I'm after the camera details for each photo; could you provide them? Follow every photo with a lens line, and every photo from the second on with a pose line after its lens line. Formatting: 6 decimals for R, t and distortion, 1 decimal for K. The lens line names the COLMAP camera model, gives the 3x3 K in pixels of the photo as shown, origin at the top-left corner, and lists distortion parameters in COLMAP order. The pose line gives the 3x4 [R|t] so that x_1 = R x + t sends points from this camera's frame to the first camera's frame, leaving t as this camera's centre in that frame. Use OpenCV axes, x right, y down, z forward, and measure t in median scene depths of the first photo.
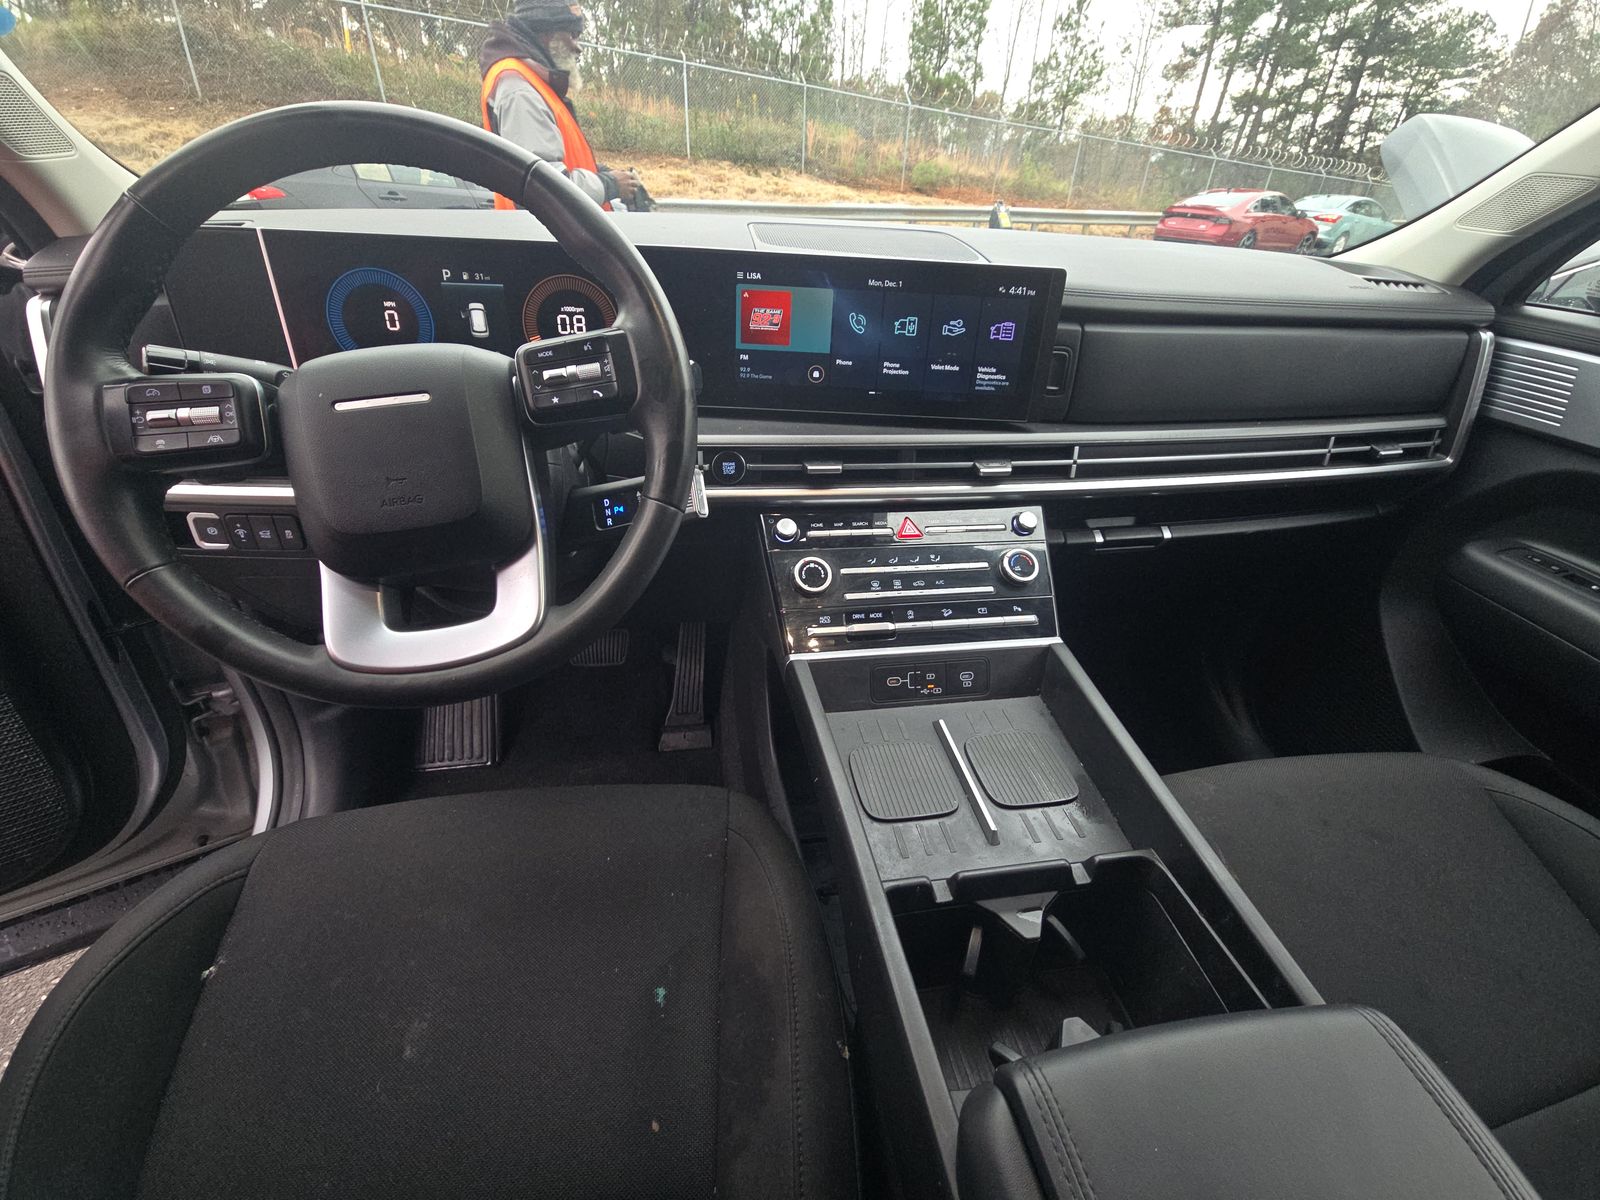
lens RADIAL K [[639.4, 0, 801.4], [0, 639.4, 601.5], [0, 0, 1]] dist [0.000111, -0.001162]
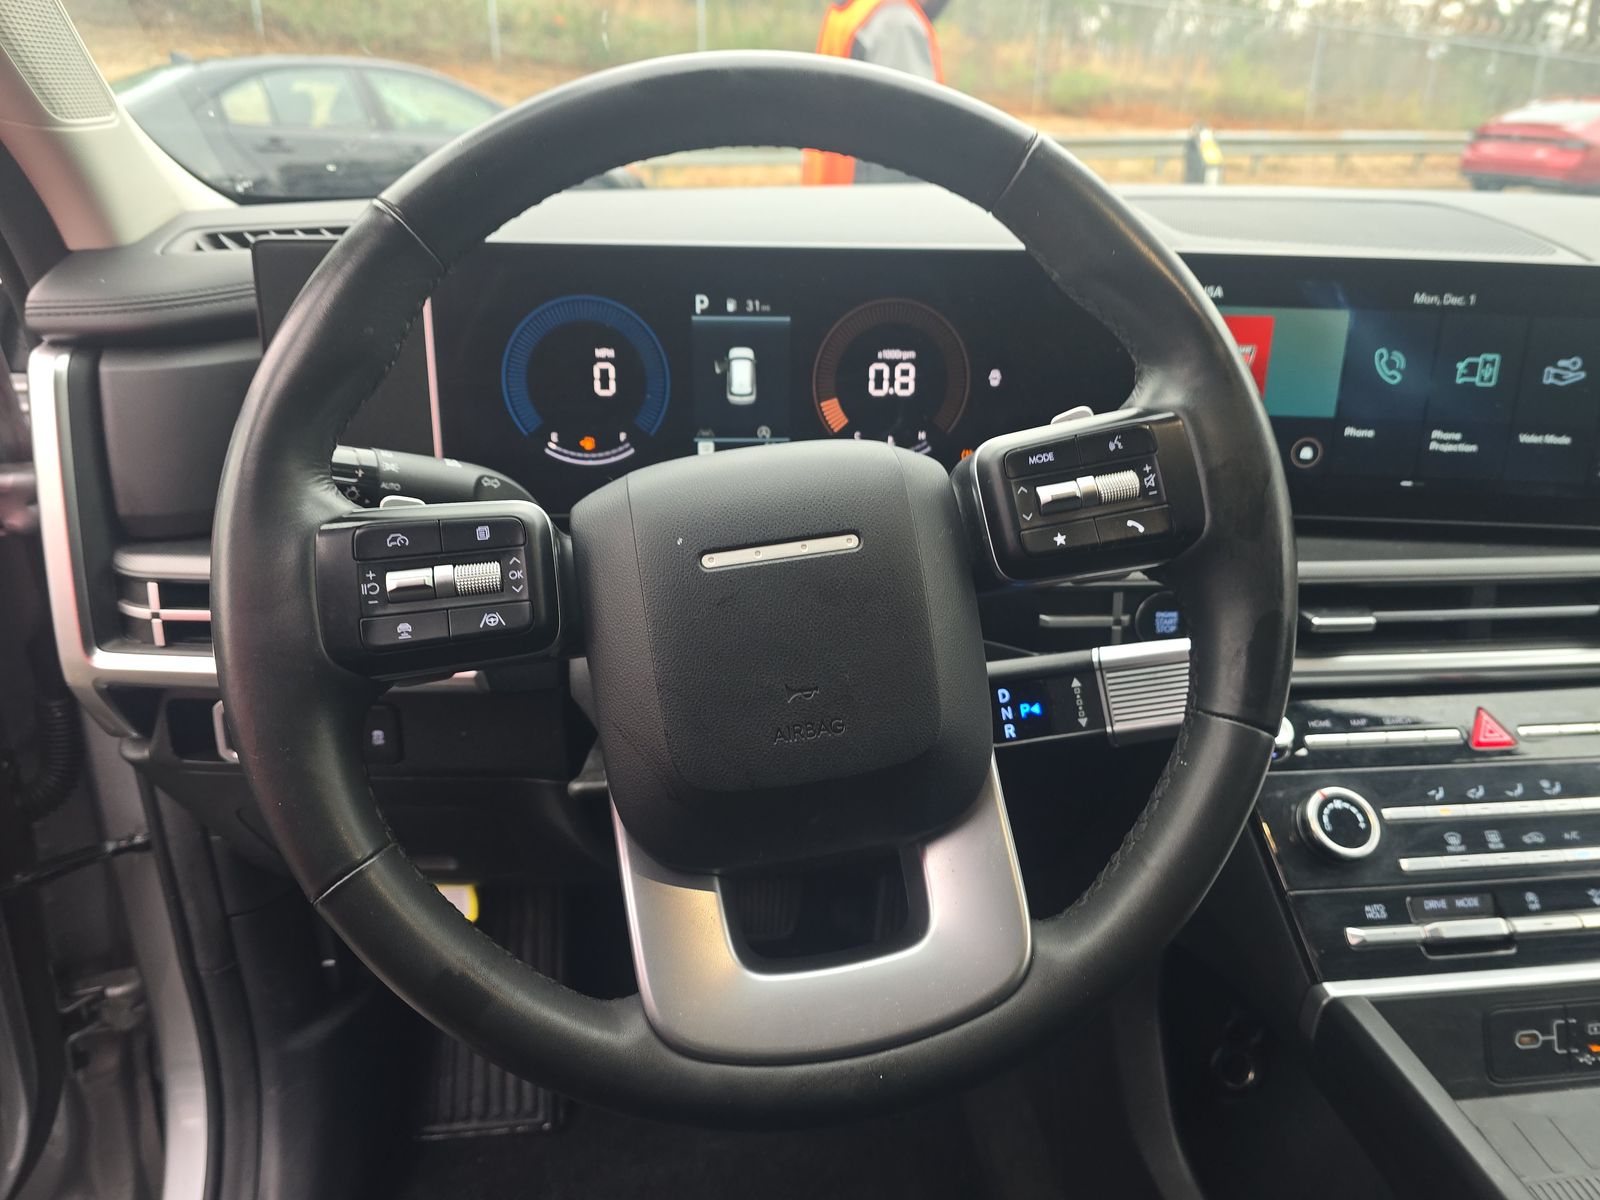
lens RADIAL K [[1081.8, 0, 794.7], [0, 1081.8, 605.5], [0, 0, 1]] dist [0.031312, -0.039308]
pose [[0.998023, -0.001356, -0.062834, -0.375586], [-0.008047, 0.988782, -0.149148, -0.081175], [0.062332, 0.149359, 0.986816, 0.055638]]
